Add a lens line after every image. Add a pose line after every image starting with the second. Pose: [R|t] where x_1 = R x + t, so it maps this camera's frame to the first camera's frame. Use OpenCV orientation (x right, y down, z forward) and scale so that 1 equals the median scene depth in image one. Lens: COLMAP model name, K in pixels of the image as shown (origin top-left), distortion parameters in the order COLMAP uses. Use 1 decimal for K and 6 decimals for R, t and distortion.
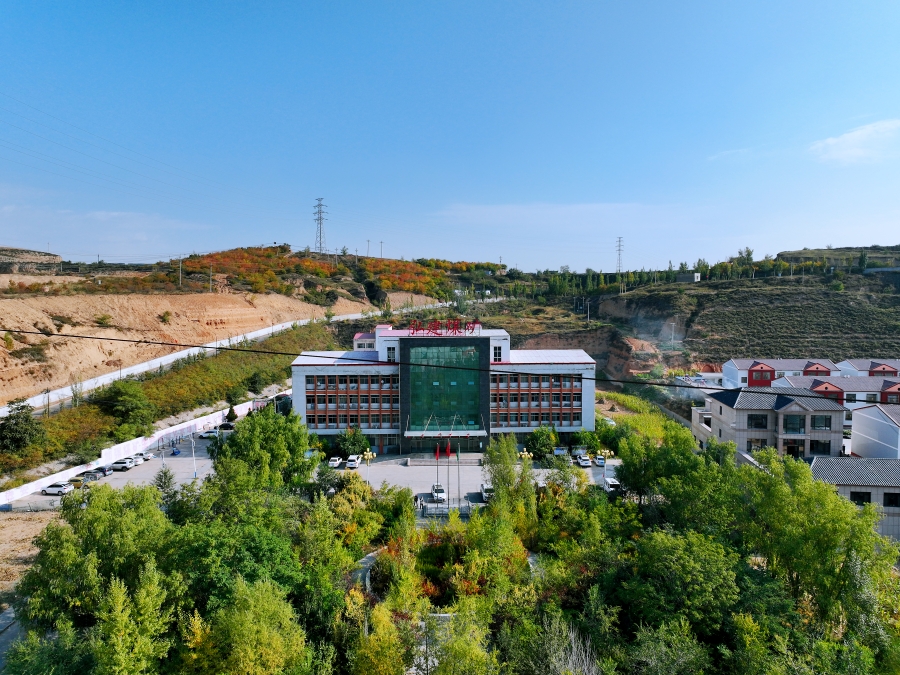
lens RADIAL K [[629.2, 0, 452.7], [0, 629.2, 338.3], [0, 0, 1]] dist [0.008642, -0.006775]
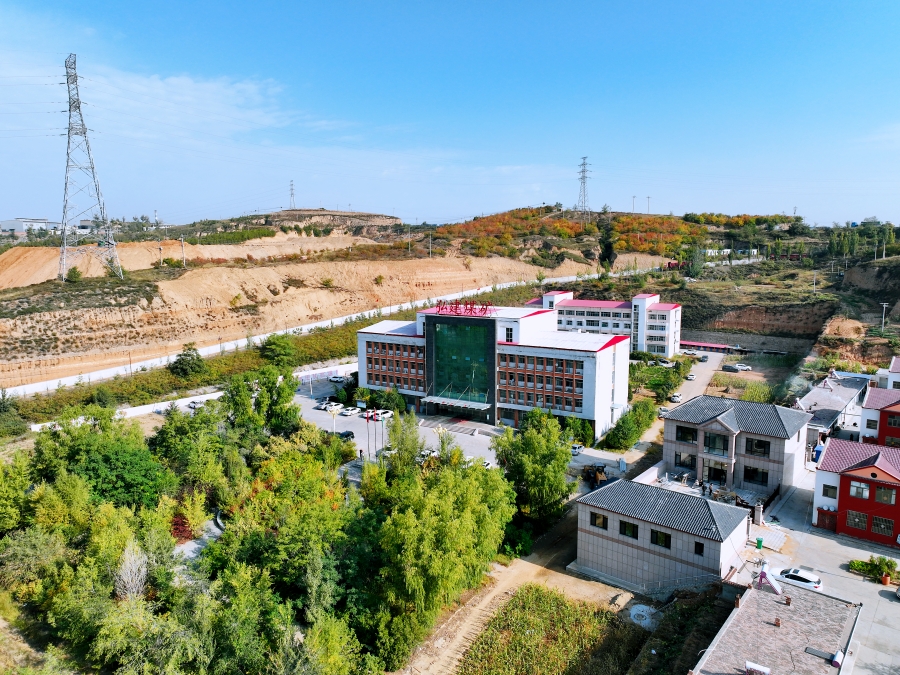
lens RADIAL K [[629.2, 0, 451.7], [0, 629.2, 337.6], [0, 0, 1]] dist [0.008642, -0.006775]
pose [[0.836835, 0.075819, -0.542180, 0.566498], [-0.029824, 0.995206, 0.093140, -0.066665], [0.546642, -0.061773, 0.835085, 0.061164]]
